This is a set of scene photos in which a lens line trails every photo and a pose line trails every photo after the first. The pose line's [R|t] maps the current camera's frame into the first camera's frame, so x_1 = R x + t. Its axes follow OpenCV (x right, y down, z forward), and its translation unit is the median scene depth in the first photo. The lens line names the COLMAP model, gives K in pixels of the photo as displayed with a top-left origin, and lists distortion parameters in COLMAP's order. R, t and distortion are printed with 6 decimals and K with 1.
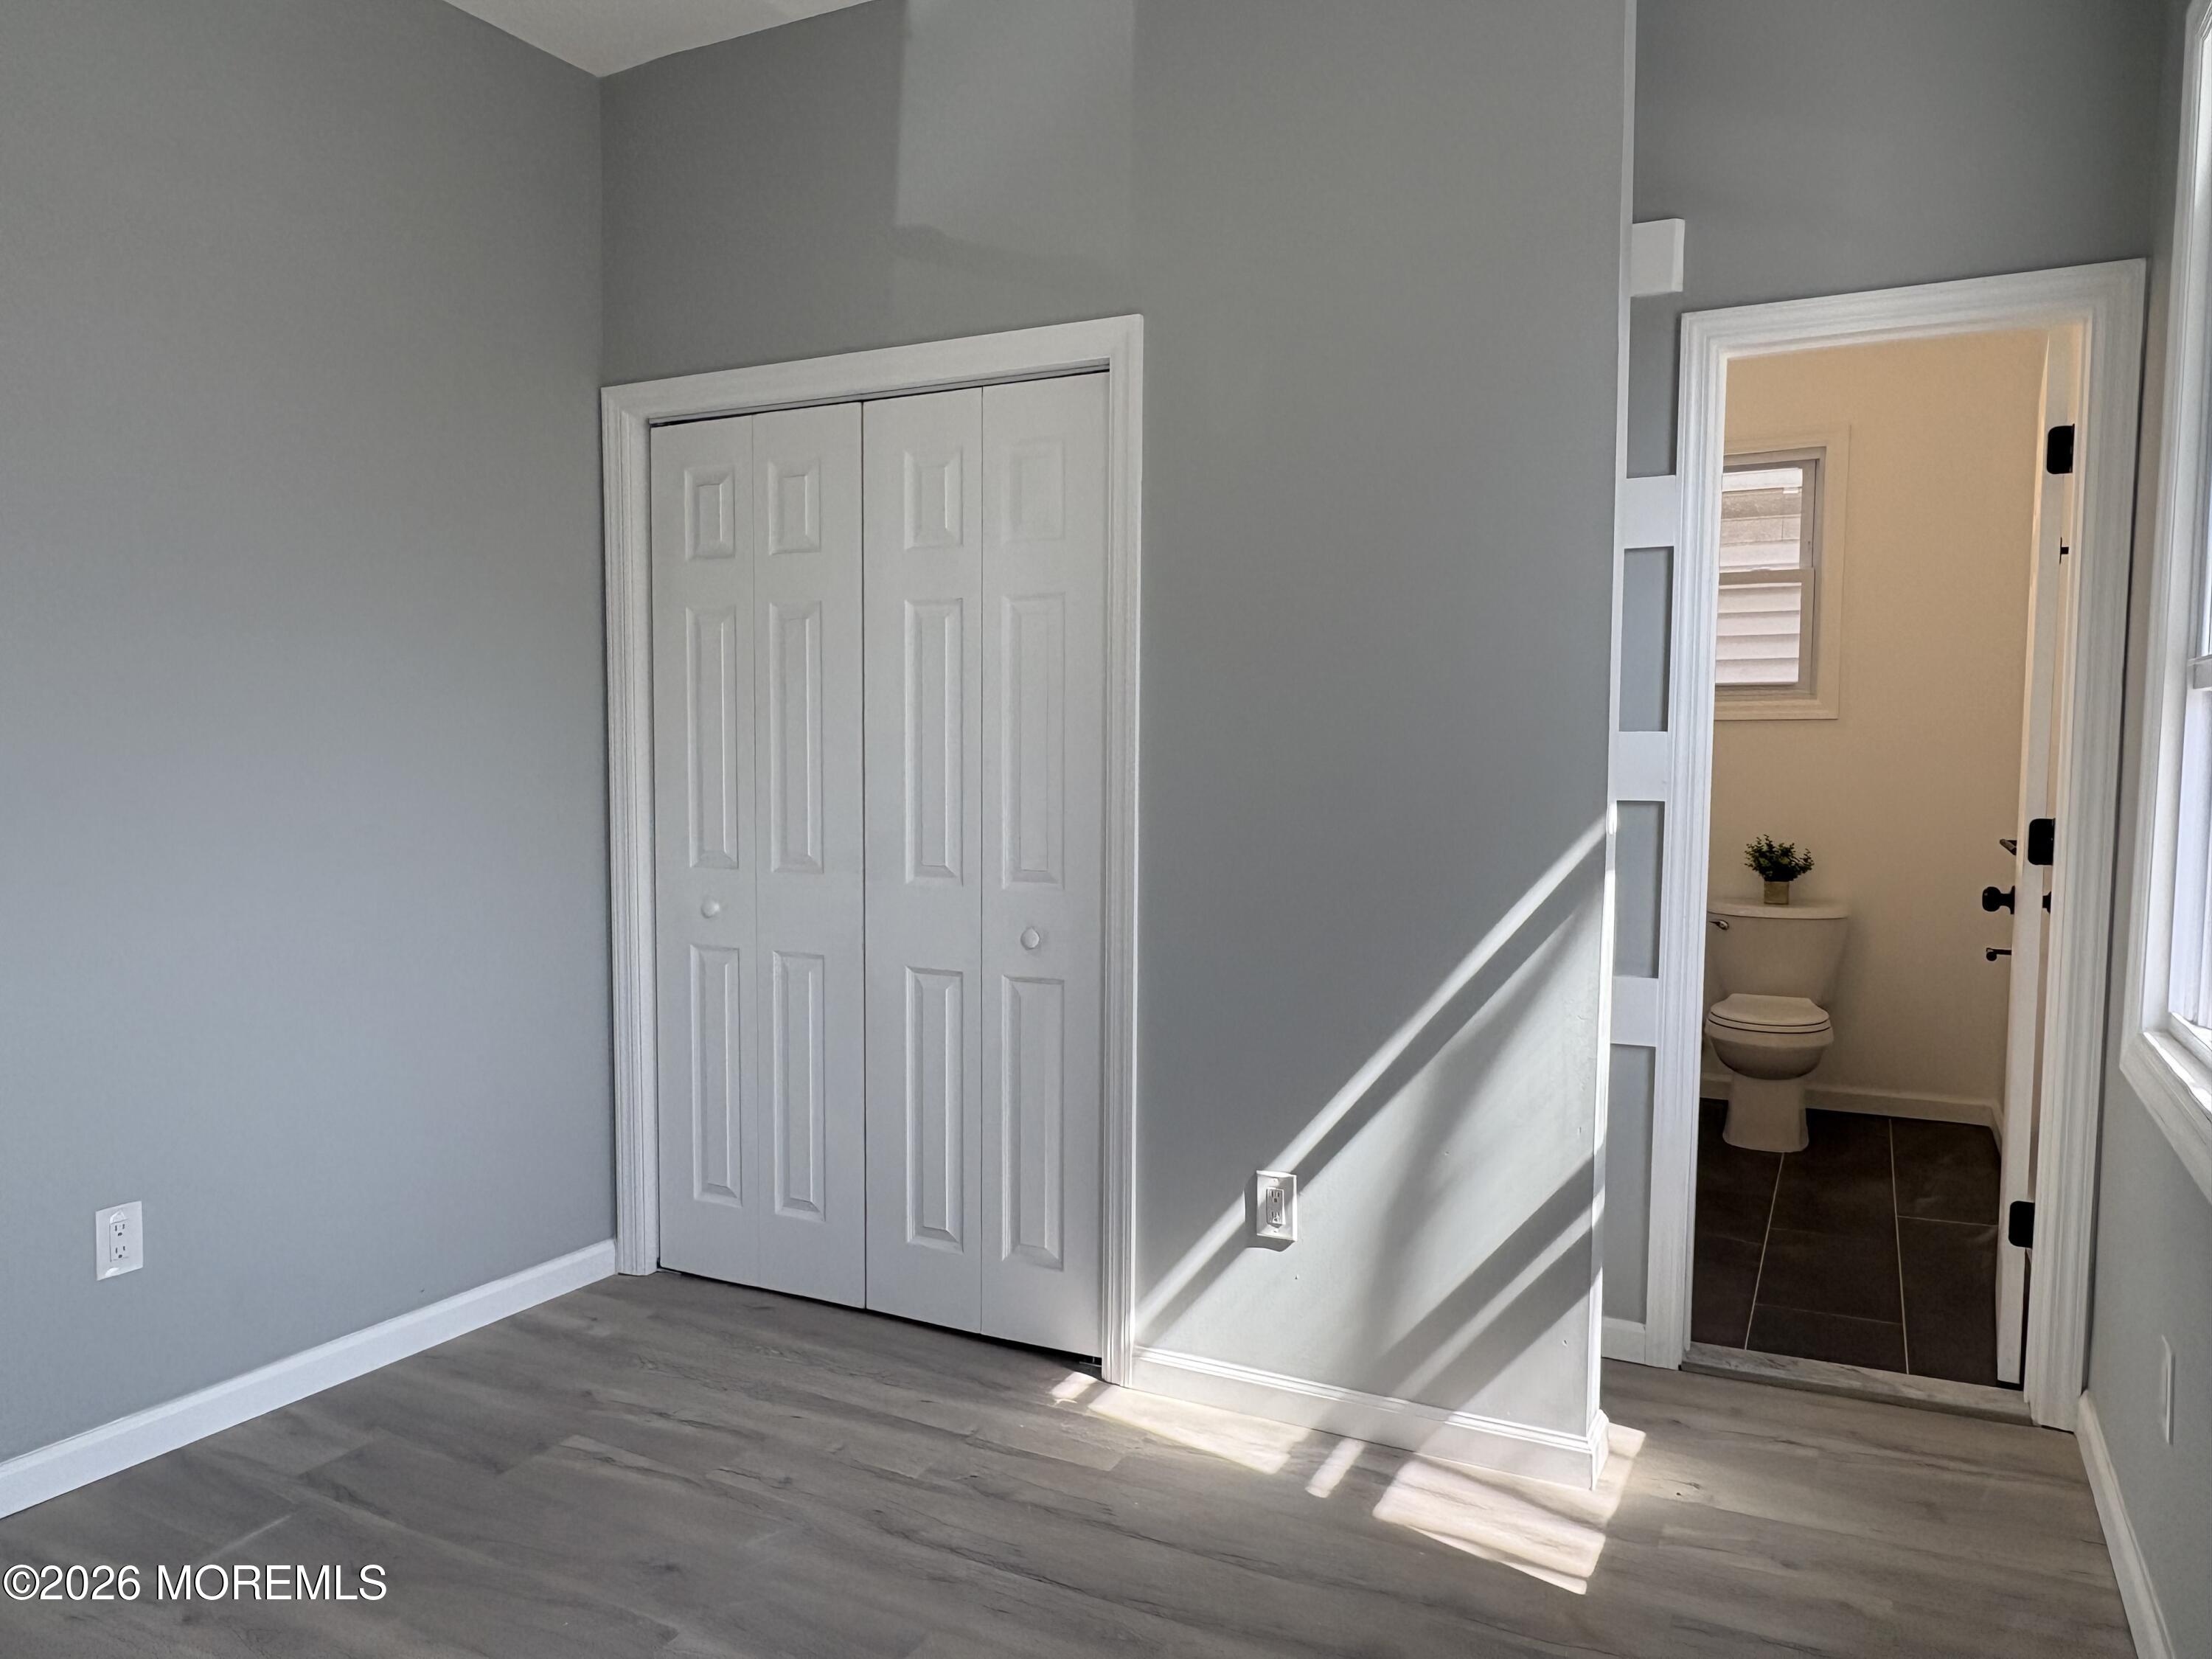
lens RADIAL K [[1518.0, 0, 1105.1], [0, 1518.0, 832.9], [0, 0, 1]] dist [0.006463, 0.000464]
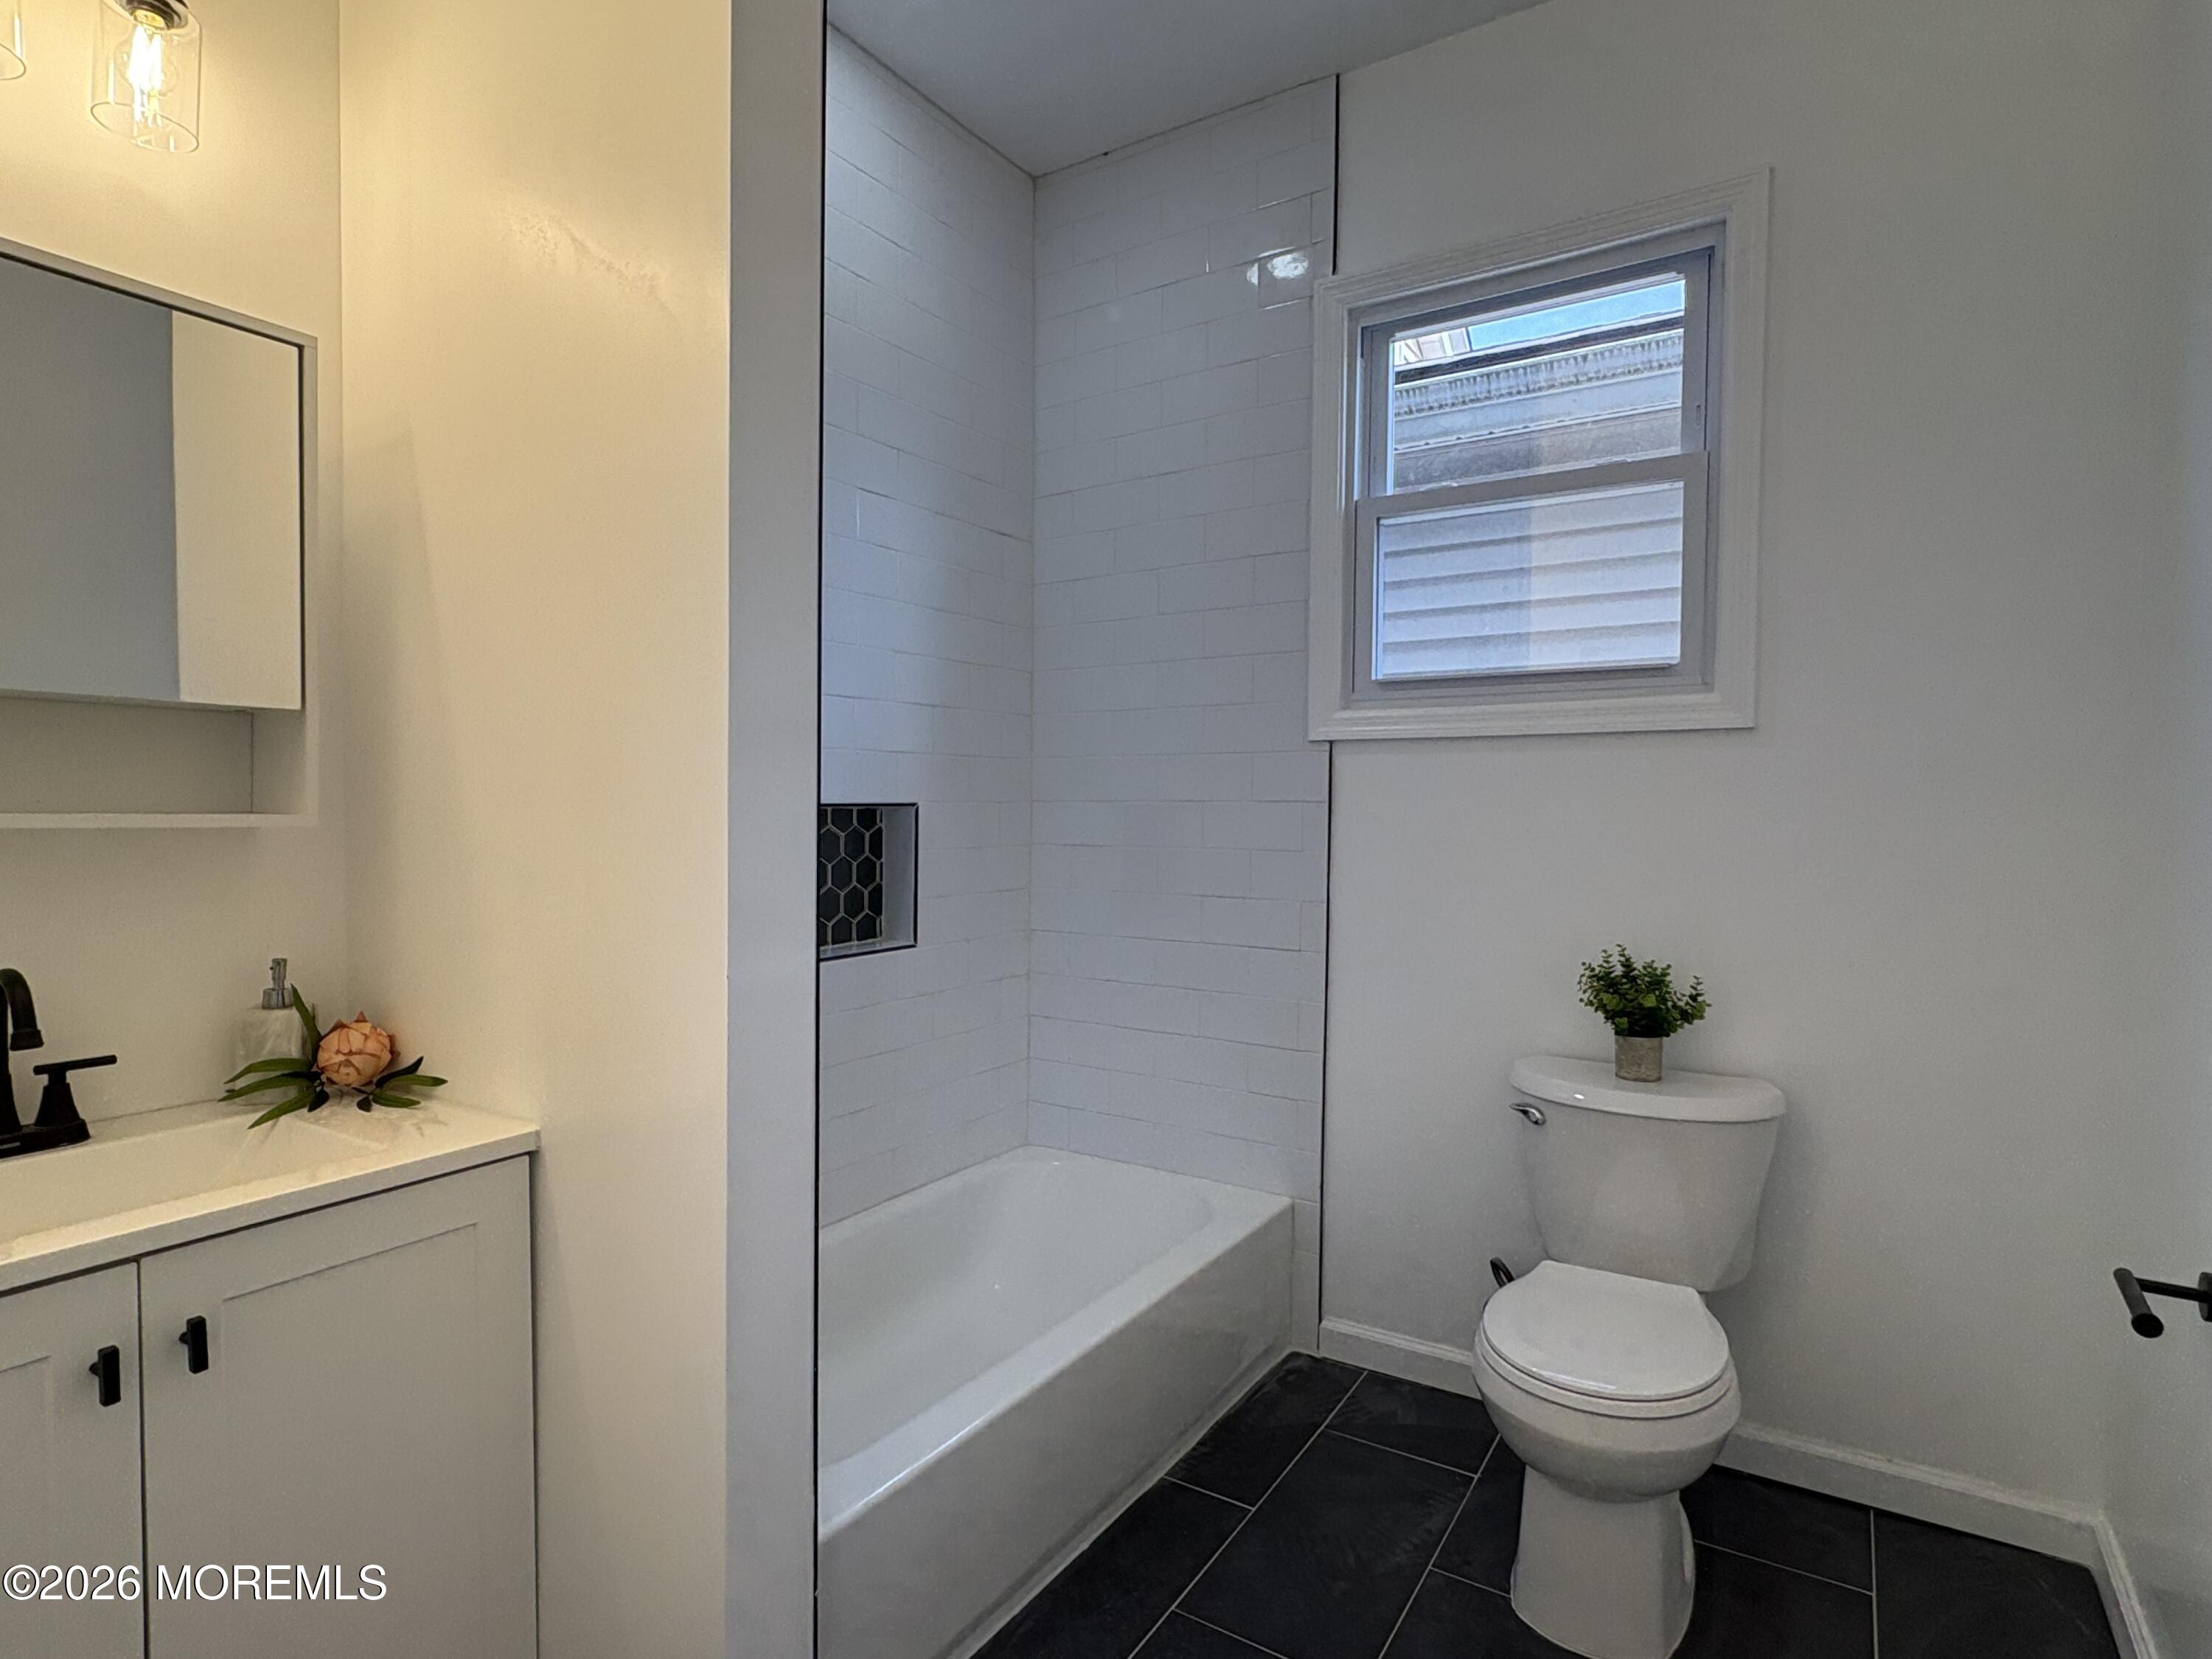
lens RADIAL K [[1158.1, 0, 1104.8], [0, 1158.1, 833.8], [0, 0, 1]] dist [0.002412, -0.000008]
pose [[0.994583, 0.009729, -0.103488, 0.298898], [-0.014276, 0.998961, -0.043289, -0.018101], [0.102959, 0.044532, 0.993688, 0.578370]]
